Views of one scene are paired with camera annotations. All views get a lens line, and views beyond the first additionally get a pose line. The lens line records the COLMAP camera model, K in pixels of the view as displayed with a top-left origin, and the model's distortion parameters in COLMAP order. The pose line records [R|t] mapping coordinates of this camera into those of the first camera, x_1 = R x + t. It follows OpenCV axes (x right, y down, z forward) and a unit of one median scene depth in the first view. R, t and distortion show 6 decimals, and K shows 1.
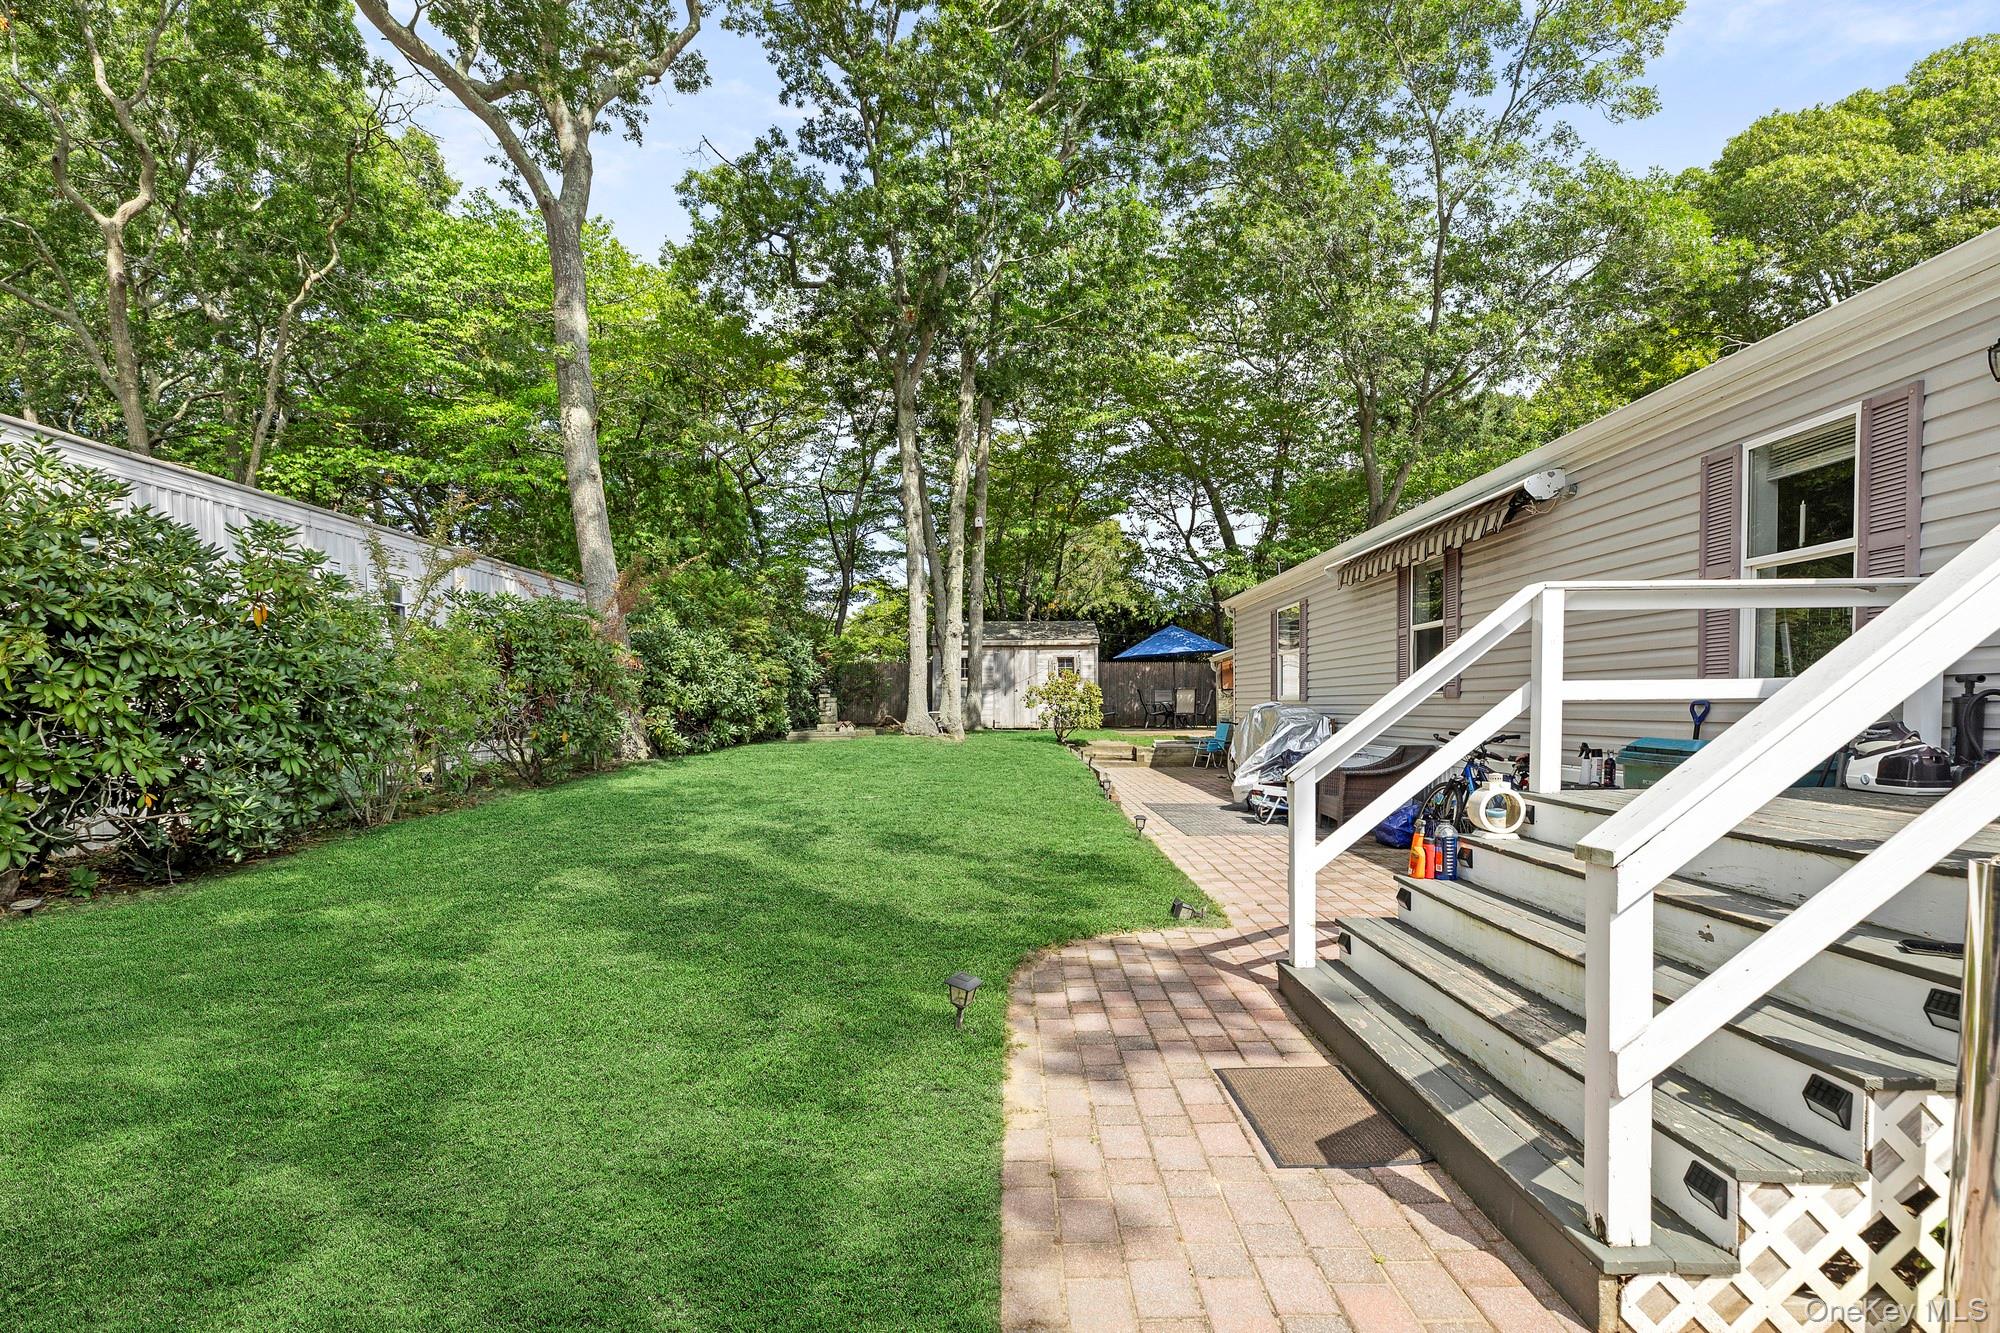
lens RADIAL K [[1004.5, 0, 984.6], [0, 1004.5, 721.0], [0, 0, 1]] dist [0.002800, -0.000326]
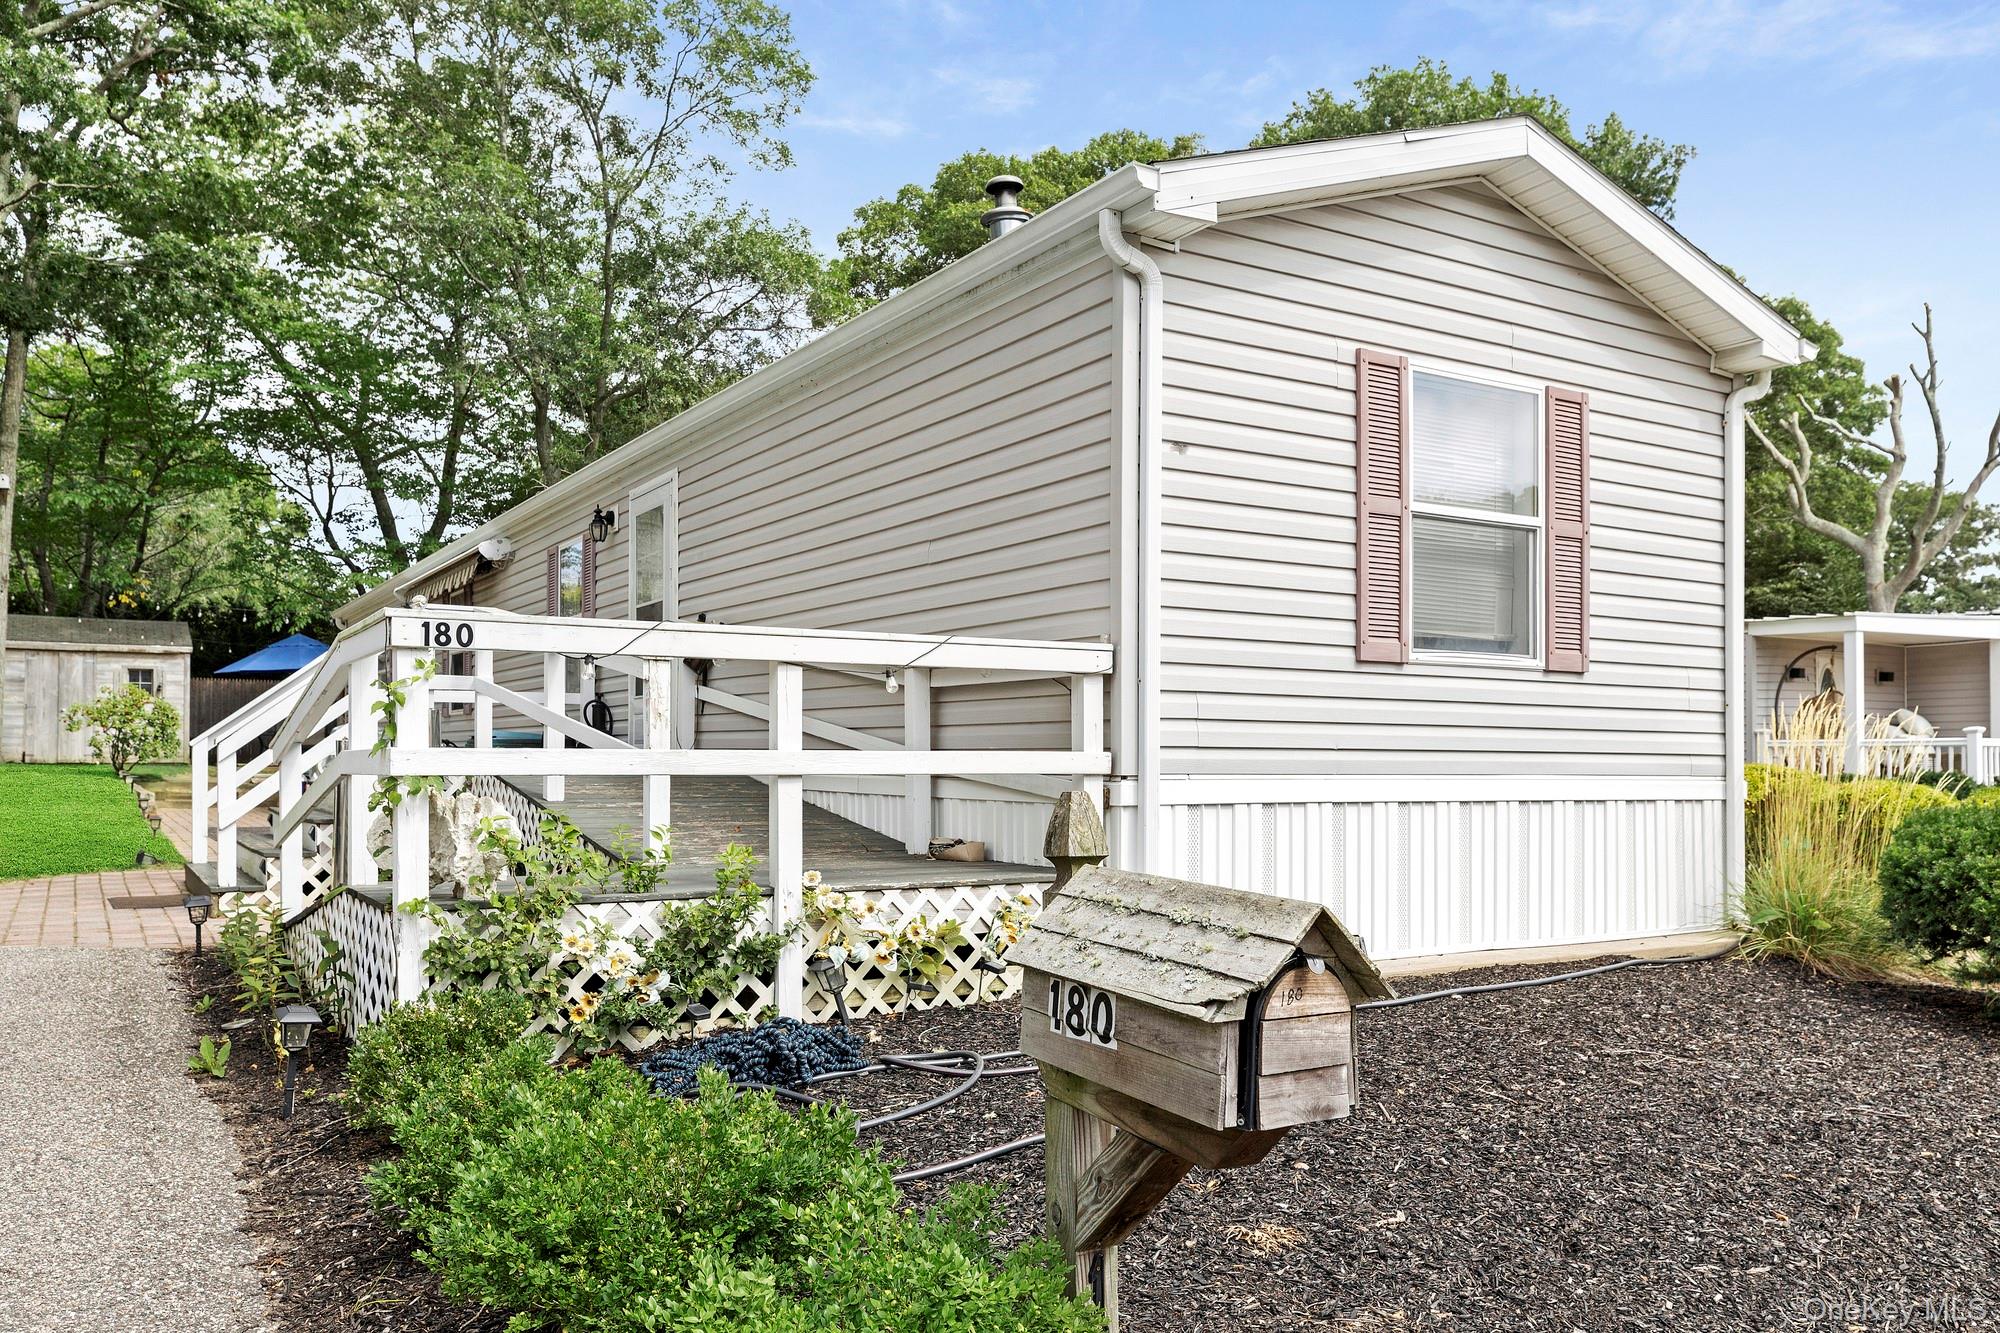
lens RADIAL K [[1500.7, 0, 1004.2], [0, 1500.7, 733.6], [0, 0, 1]] dist [0.000722, -0.001381]
pose [[0.840843, 0.017456, 0.540997, 0.021326], [-0.000659, 0.999512, -0.031226, 0.024229], [-0.541278, 0.025900, 0.840445, -0.362105]]
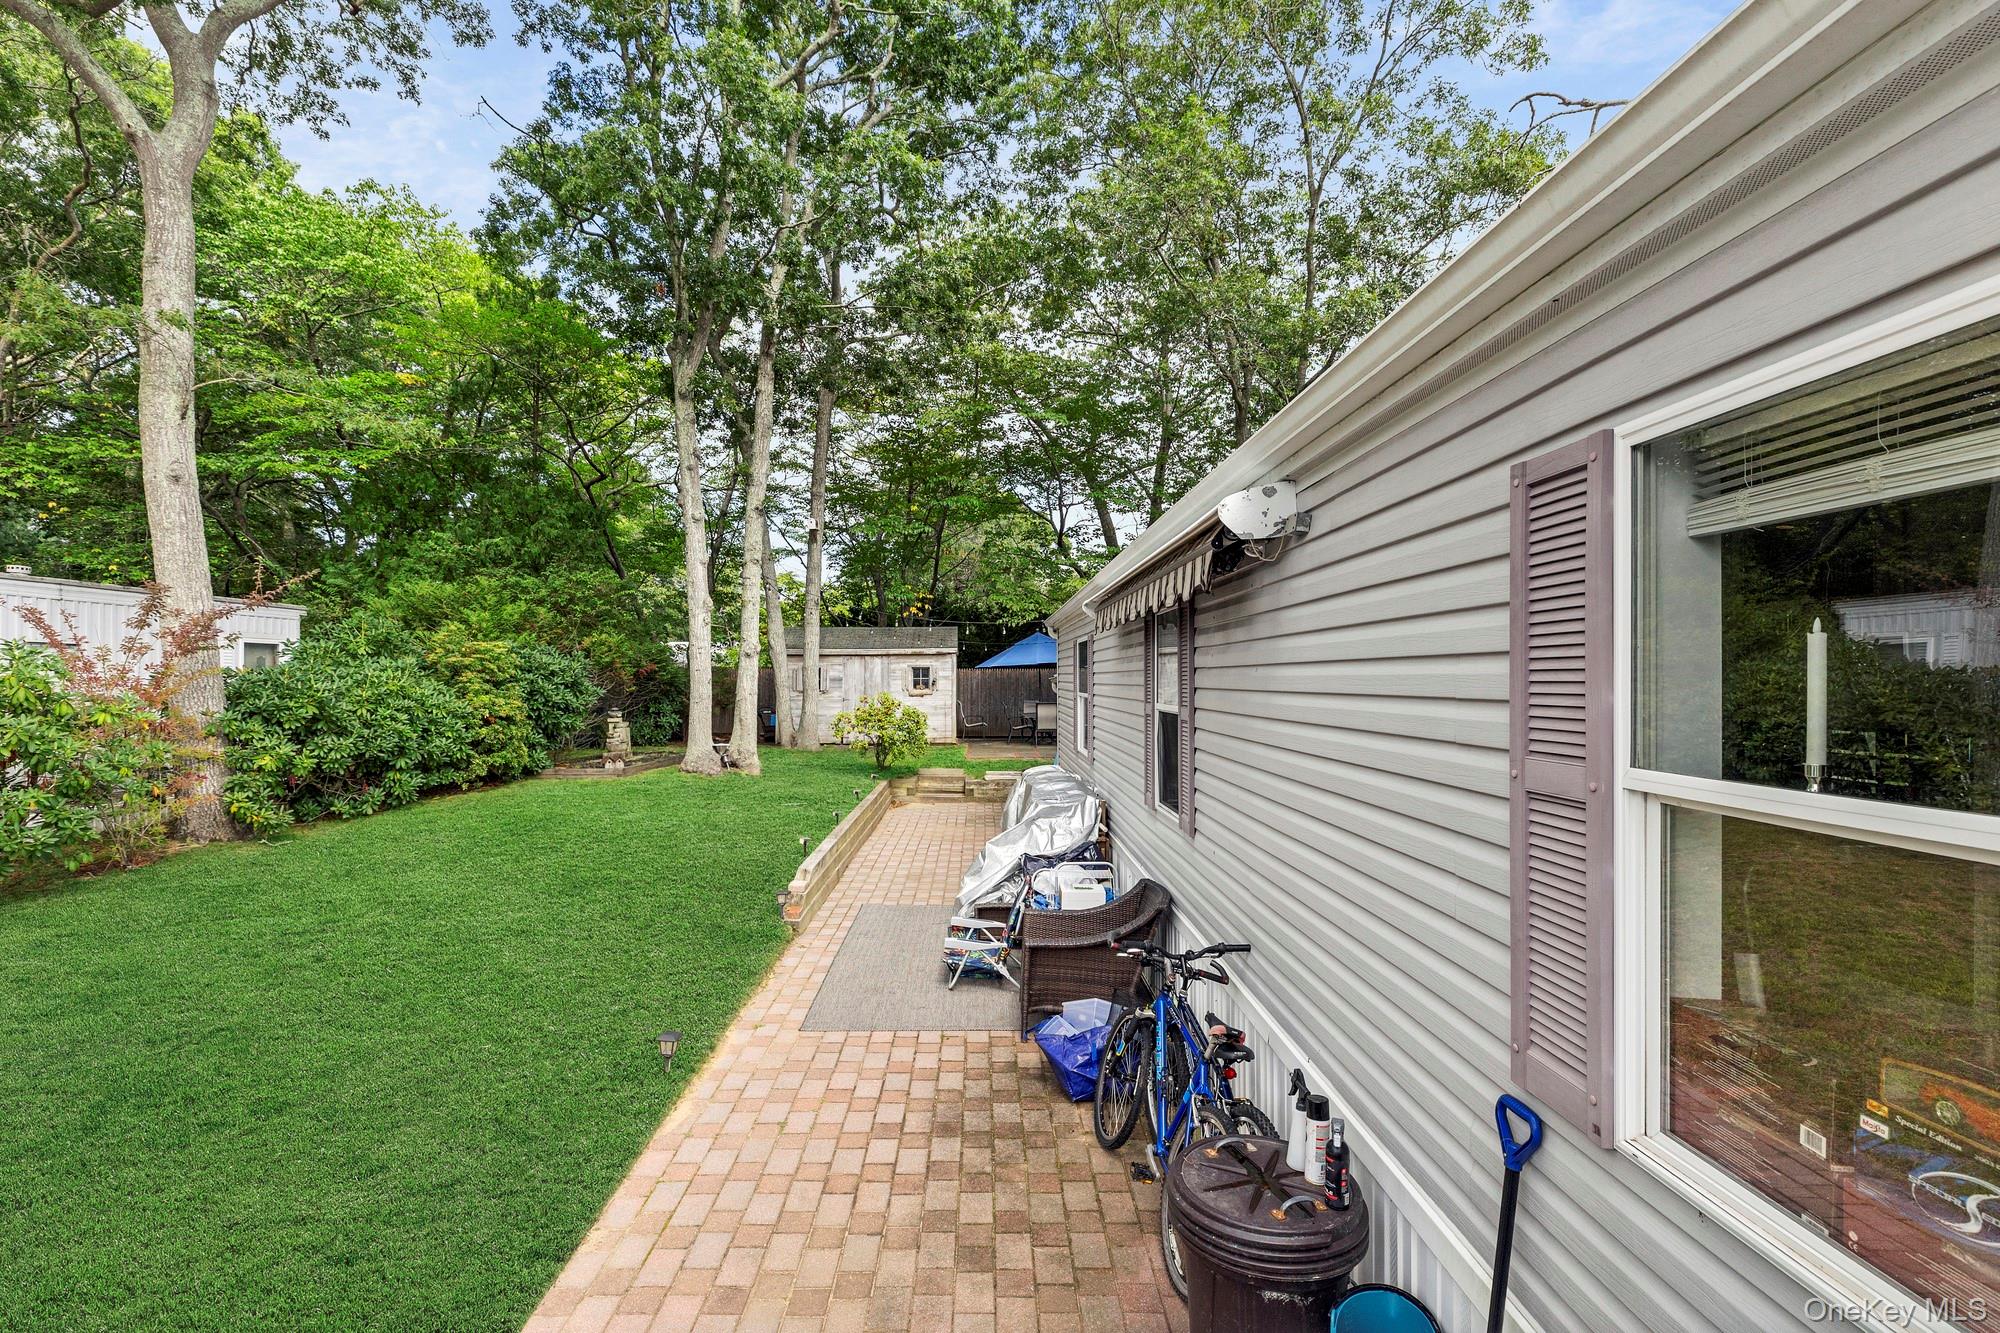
lens RADIAL K [[910.4, 0, 961.7], [0, 910.4, 680.8], [0, 0, 1]] dist [0.011445, -0.000443]
pose [[0.999997, 0.002210, 0.000700, 0.144268], [-0.002202, 0.999933, -0.011375, -0.050238], [-0.000725, 0.011373, 0.999935, 0.187134]]
